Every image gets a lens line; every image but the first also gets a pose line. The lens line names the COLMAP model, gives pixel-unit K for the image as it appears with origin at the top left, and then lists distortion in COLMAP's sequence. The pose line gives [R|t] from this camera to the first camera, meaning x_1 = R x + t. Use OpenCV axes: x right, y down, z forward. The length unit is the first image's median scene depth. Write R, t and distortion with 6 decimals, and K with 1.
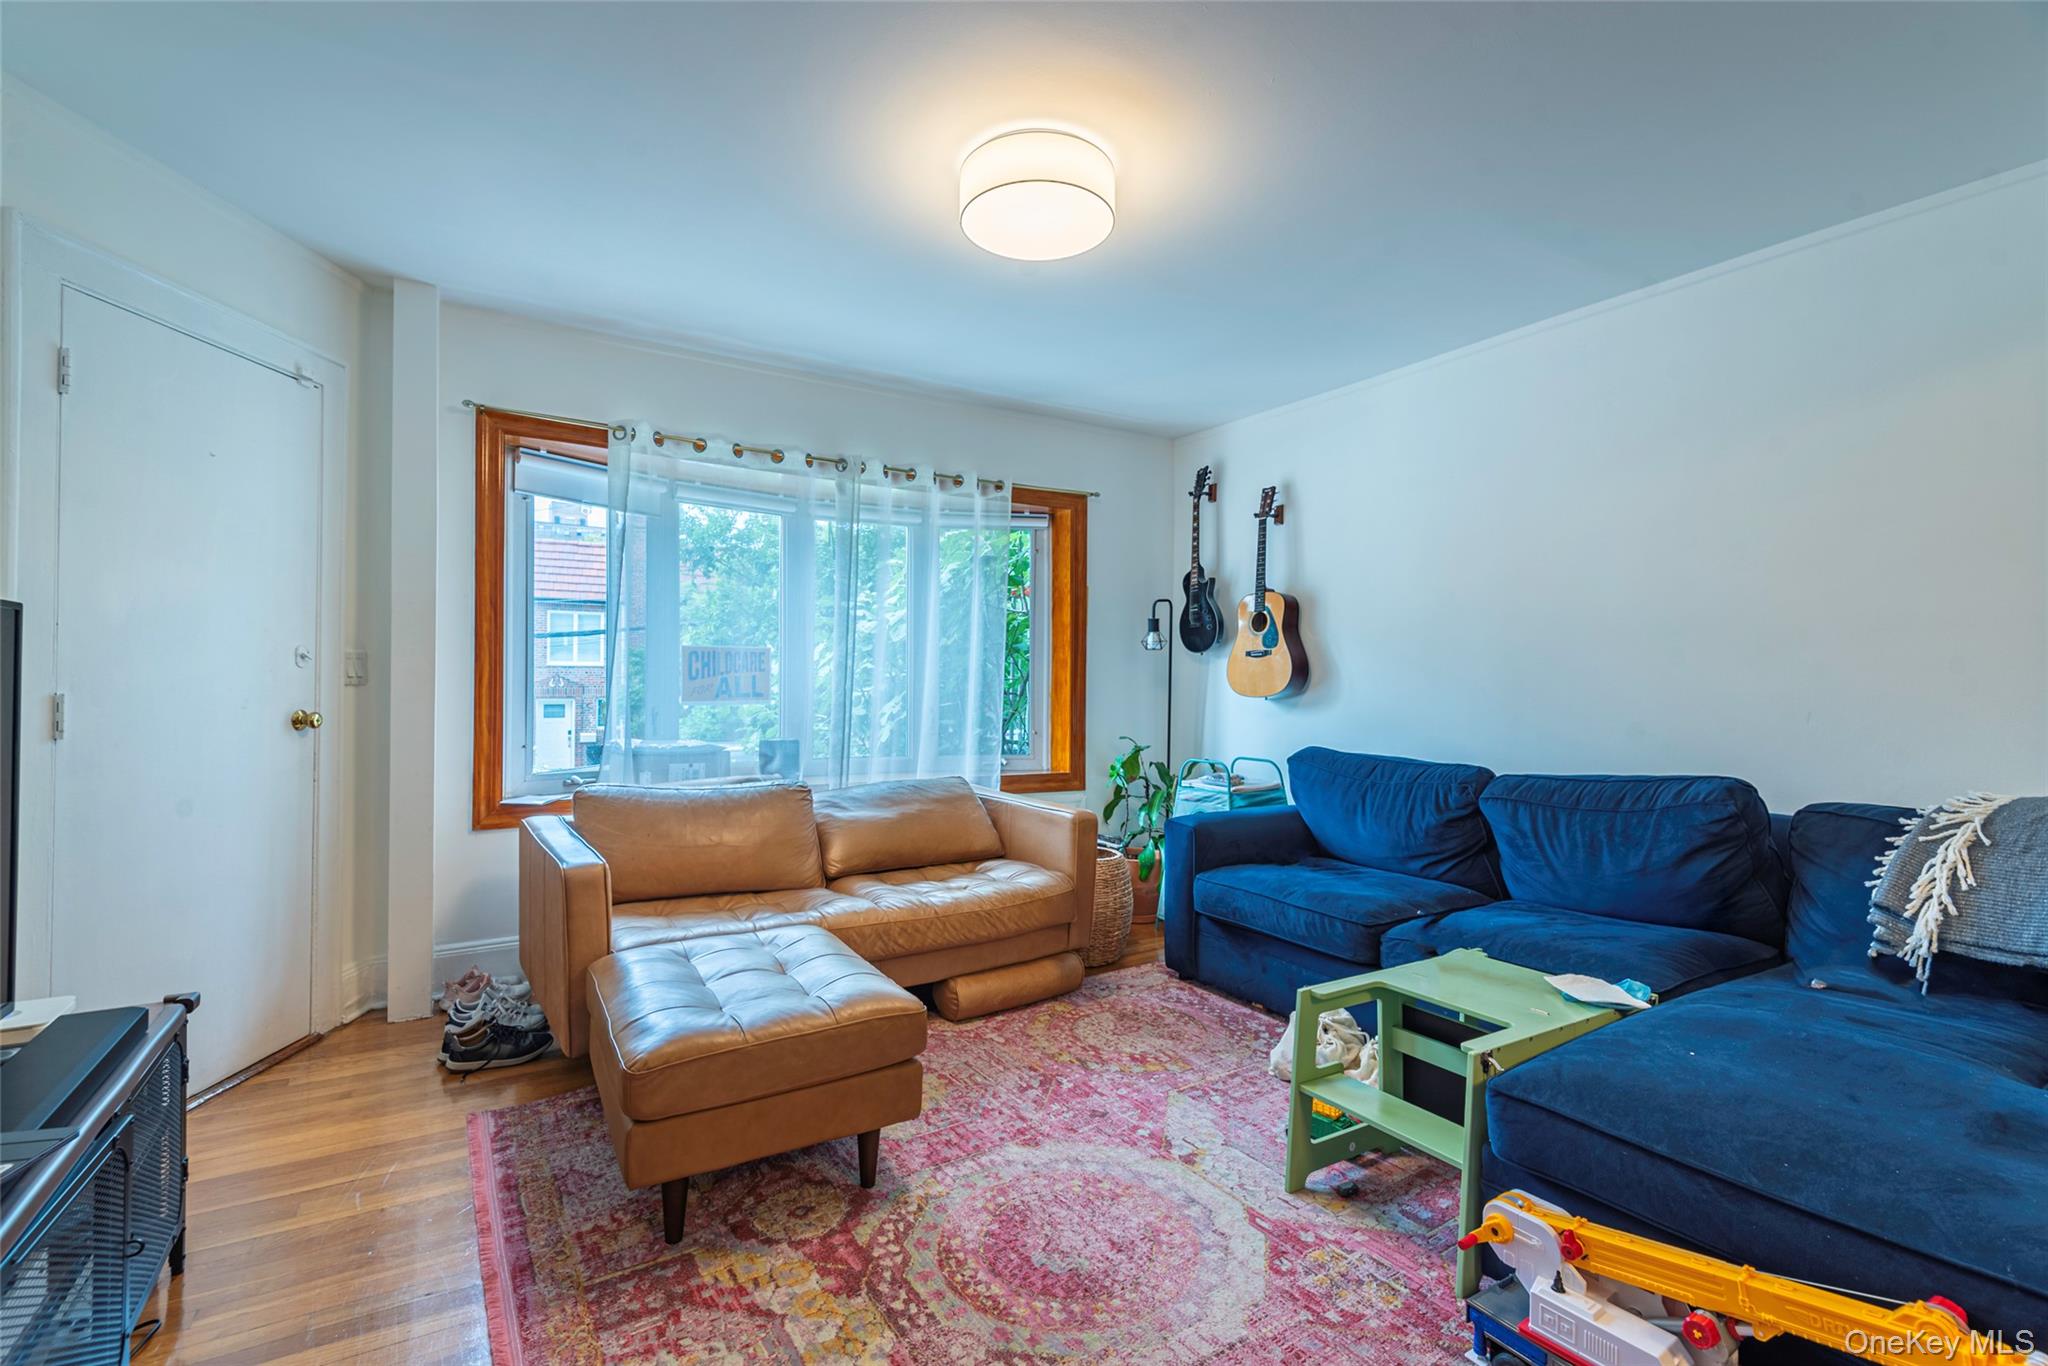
lens RADIAL K [[928.2, 0, 1043.5], [0, 928.2, 680.7], [0, 0, 1]] dist [0.047596, -0.030087]
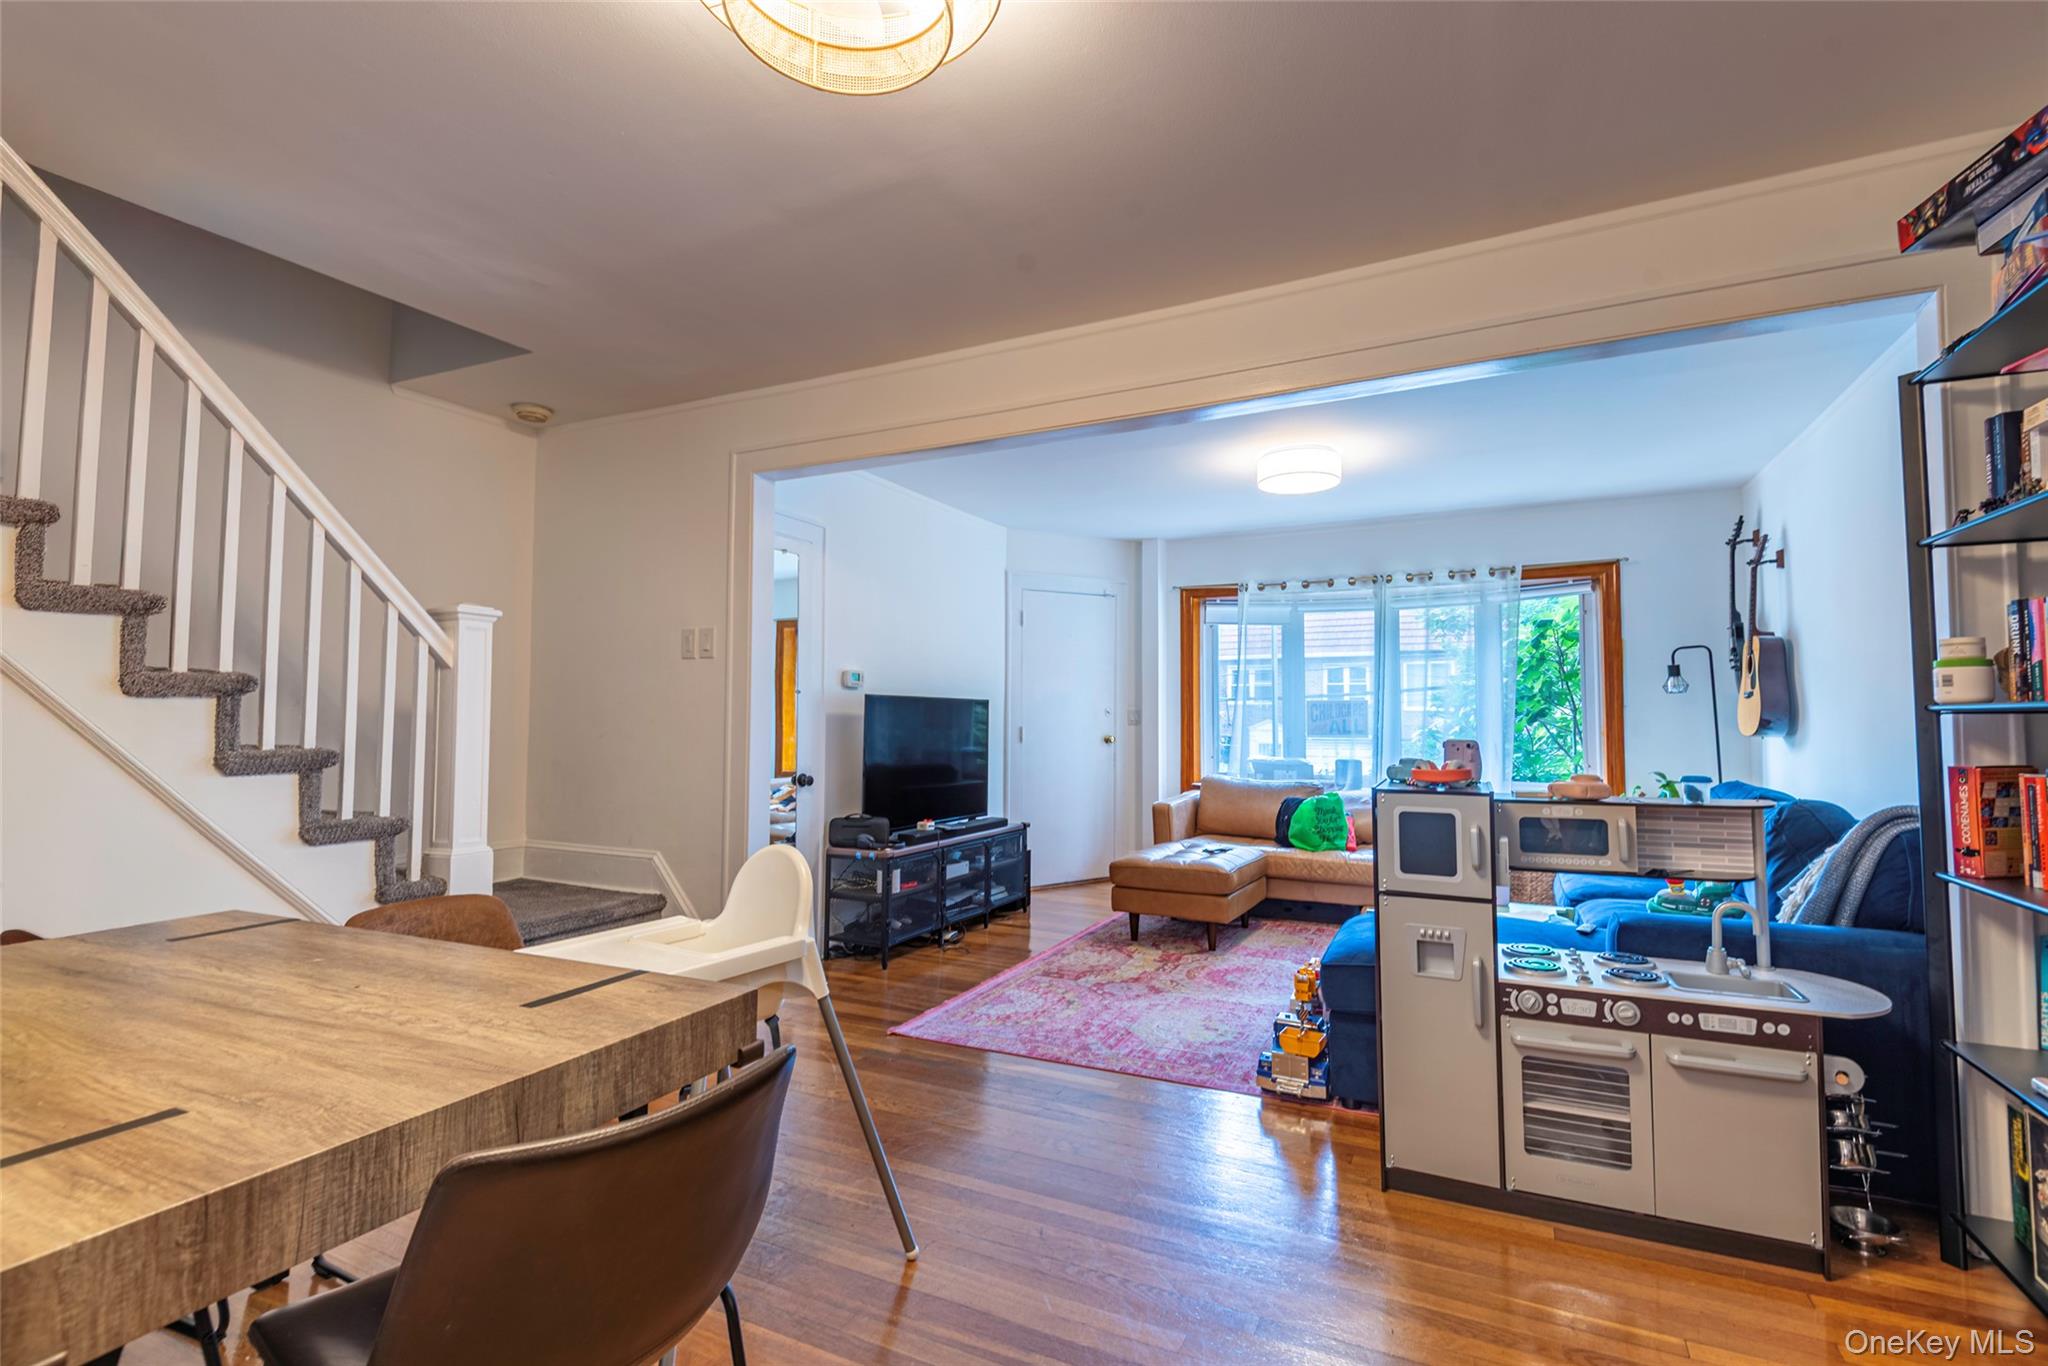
lens RADIAL K [[940.7, 0, 1036.6], [0, 940.7, 676.7], [0, 0, 1]] dist [0.044234, -0.032836]
pose [[0.533382, -0.045104, -0.844671, 0.928255], [0.002264, 0.998650, -0.051896, 0.006134], [0.845872, 0.025769, 0.532764, -0.337648]]
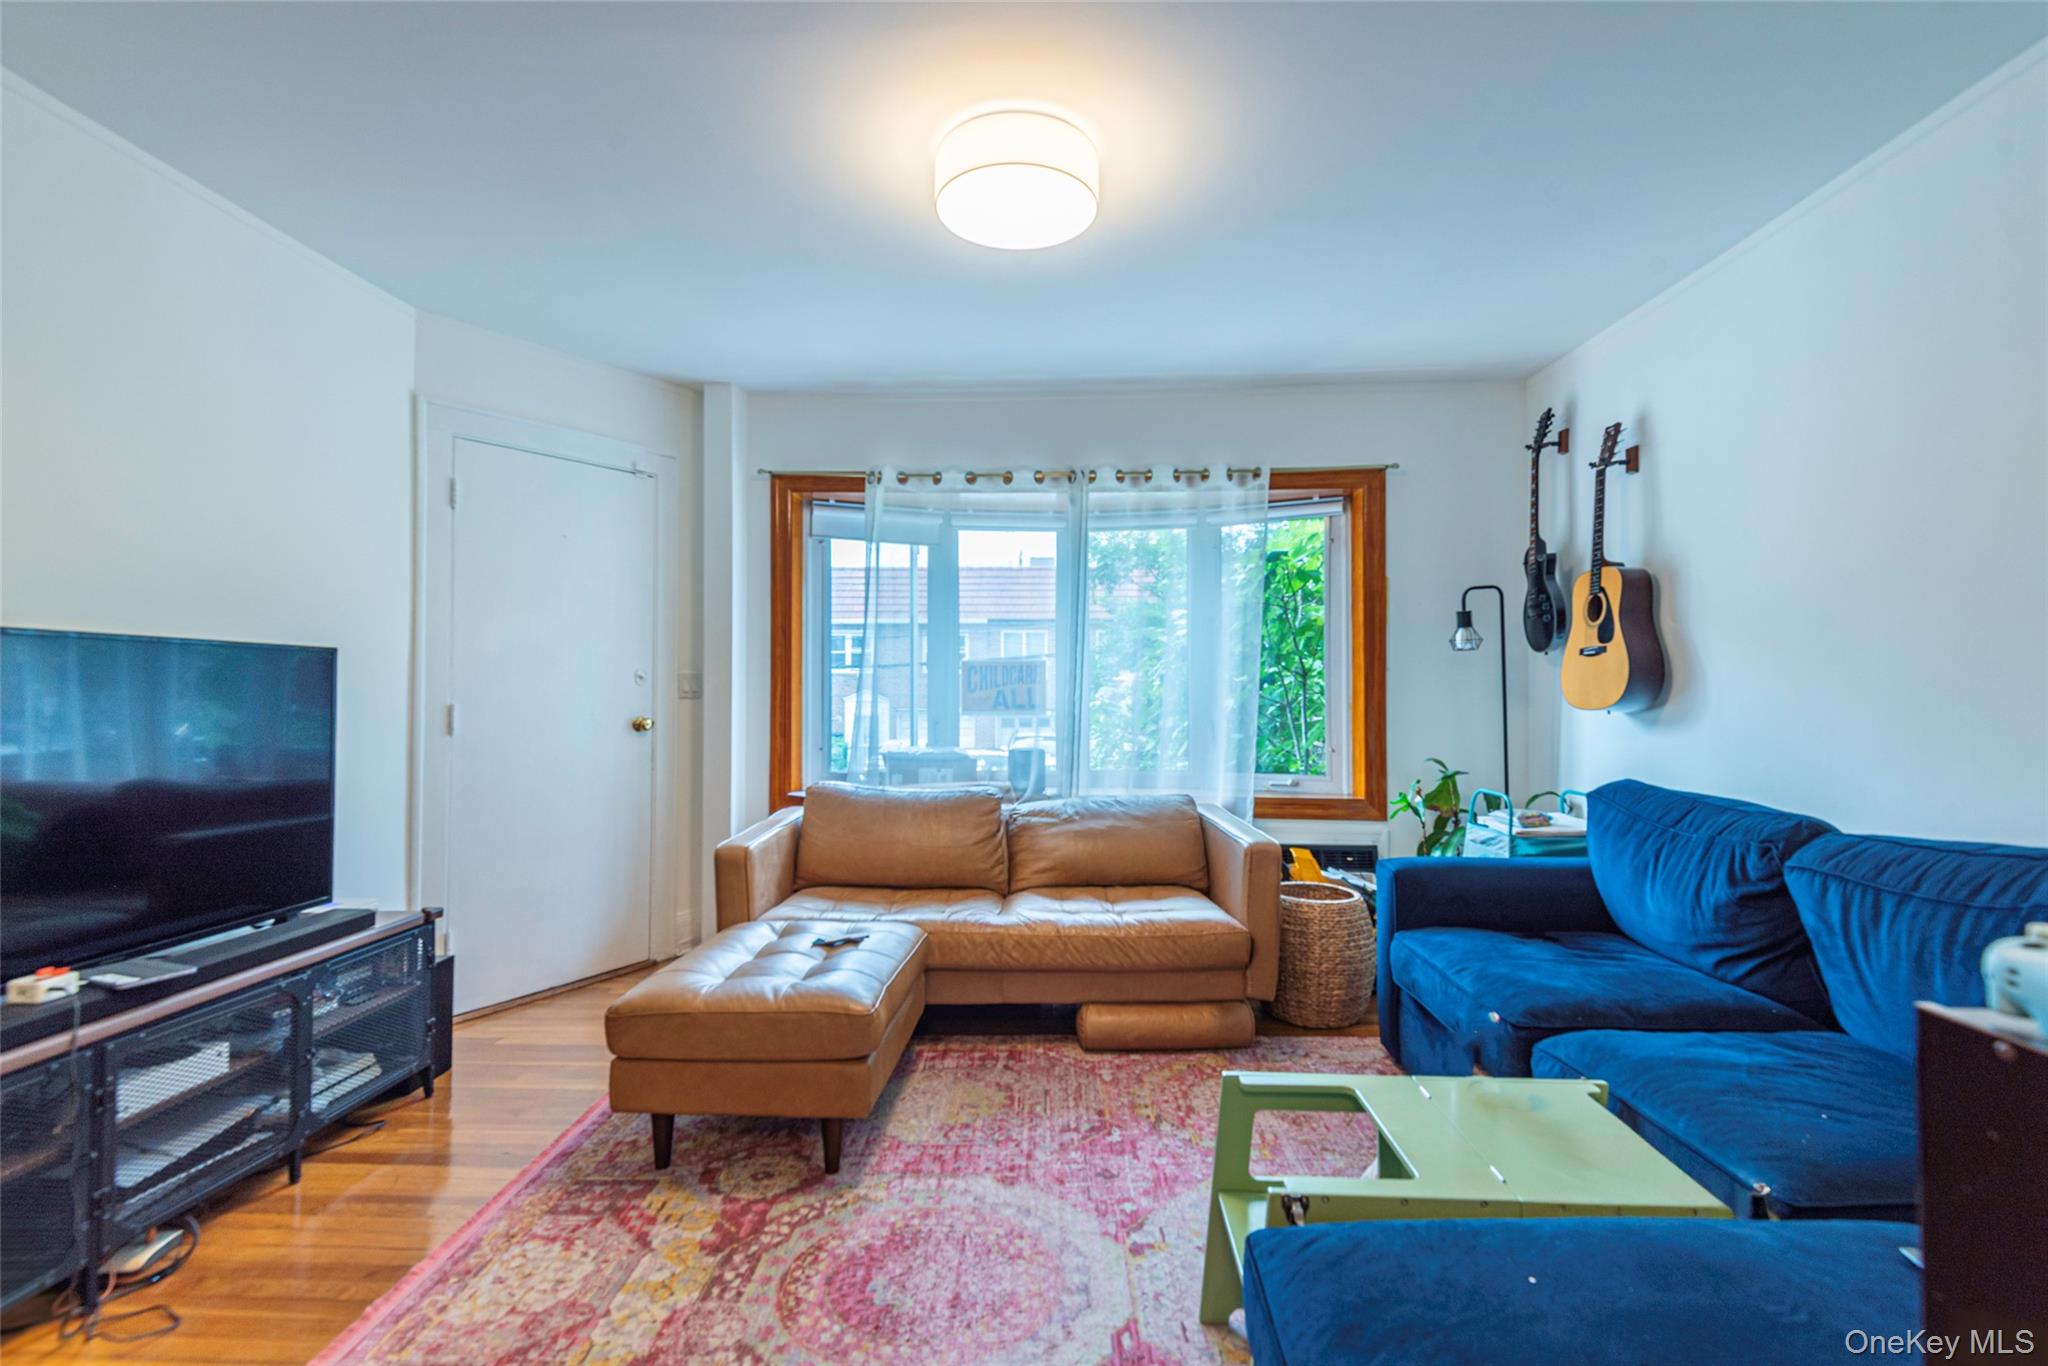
lens RADIAL K [[969.0, 0, 1023.4], [0, 969.0, 675.6], [0, 0, 1]] dist [0.048718, -0.027371]
pose [[0.825663, -0.017010, -0.563907, 0.385412], [0.007764, 0.999793, -0.018789, 0.002137], [0.564110, 0.011135, 0.825624, 0.129097]]
